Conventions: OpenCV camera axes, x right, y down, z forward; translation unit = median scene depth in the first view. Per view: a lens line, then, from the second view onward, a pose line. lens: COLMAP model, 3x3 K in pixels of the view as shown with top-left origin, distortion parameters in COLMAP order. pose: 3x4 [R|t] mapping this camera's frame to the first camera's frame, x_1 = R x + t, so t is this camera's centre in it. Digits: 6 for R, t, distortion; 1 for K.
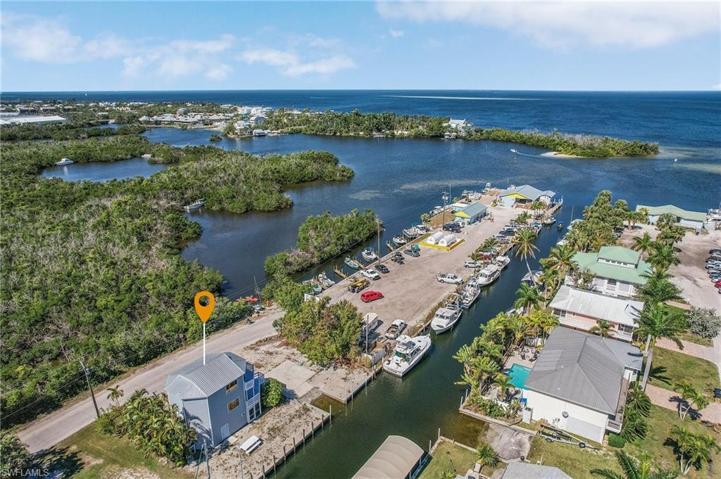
lens RADIAL K [[459.6, 0, 360.5], [0, 459.6, 239.5], [0, 0, 1]] dist [-0.034428, 0.003551]
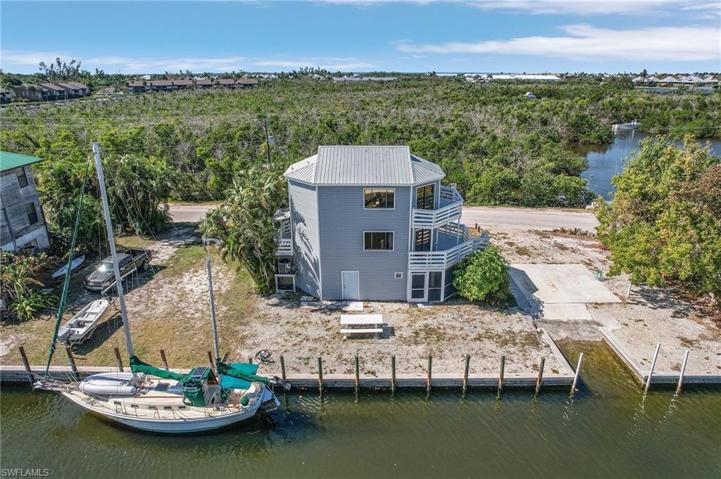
lens RADIAL K [[459.6, 0, 360.5], [0, 459.6, 239.5], [0, 0, 1]] dist [-0.034428, 0.003551]
pose [[0.566733, 0.297892, -0.768163, 0.052573], [-0.257744, 0.949654, 0.178117, 0.171567], [0.782548, 0.097044, 0.614980, 0.422457]]
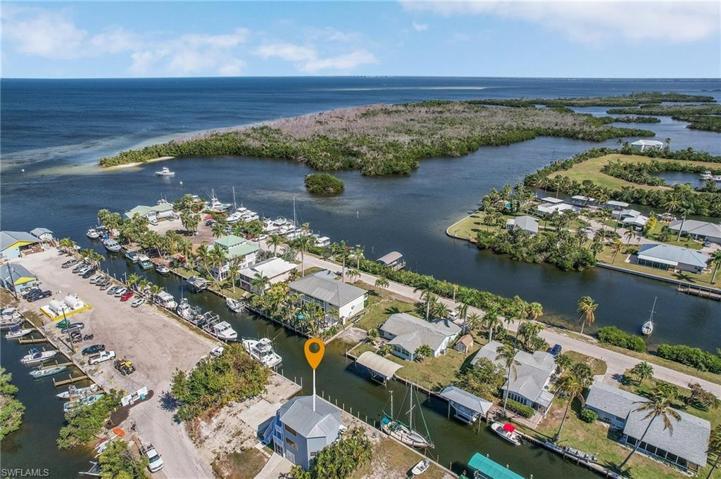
lens RADIAL K [[459.6, 0, 360.5], [0, 459.6, 239.5], [0, 0, 1]] dist [-0.034428, 0.003551]
pose [[0.106115, -0.339252, 0.934691, -0.823536], [0.319113, 0.901896, 0.291120, -0.282766], [-0.941757, 0.267380, 0.203964, 0.303943]]
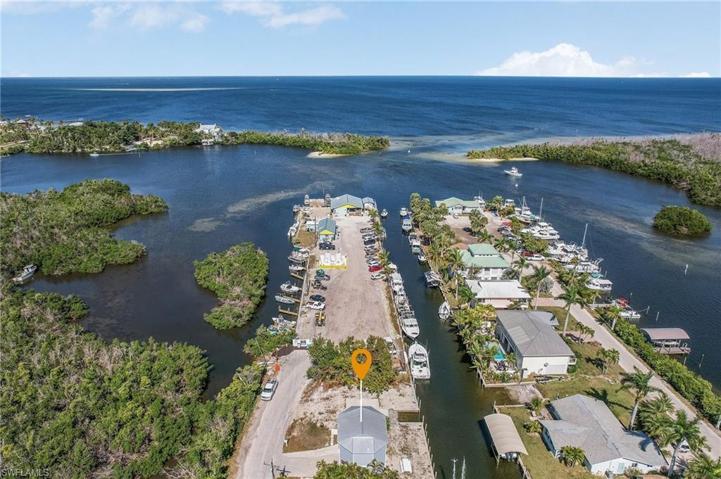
lens RADIAL K [[464.8, 0, 342.0], [0, 464.8, 253.7], [0, 0, 1]] dist [-0.034170, 0.003646]
pose [[0.837199, -0.198953, 0.509426, -0.567658], [0.174101, 0.979978, 0.096604, -0.176623], [-0.518446, 0.007815, 0.855075, -0.012663]]
